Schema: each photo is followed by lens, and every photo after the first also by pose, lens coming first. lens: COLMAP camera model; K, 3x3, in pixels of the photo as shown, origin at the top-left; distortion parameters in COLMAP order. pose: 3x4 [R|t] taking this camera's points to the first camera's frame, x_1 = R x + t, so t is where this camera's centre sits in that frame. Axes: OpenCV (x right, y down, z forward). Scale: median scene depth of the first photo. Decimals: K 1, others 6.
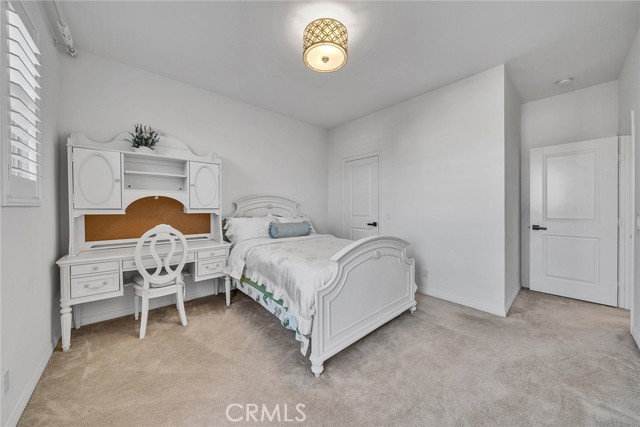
lens RADIAL K [[217.2, 0, 319.2], [0, 217.2, 210.8], [0, 0, 1]] dist [-0.000320, -0.000042]
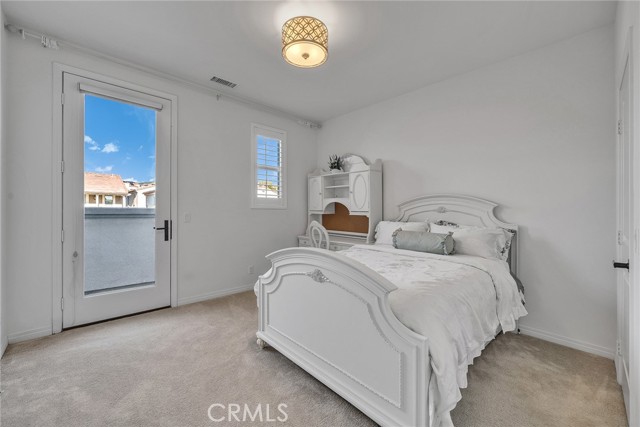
lens RADIAL K [[284.3, 0, 320.0], [0, 284.3, 213.5], [0, 0, 1]] dist [-0.000598, -0.000090]
pose [[-0.028711, 0.013738, -0.999493, 1.109673], [-0.022903, 0.999634, 0.014397, -0.017541], [0.999325, 0.023304, -0.028386, 0.950074]]
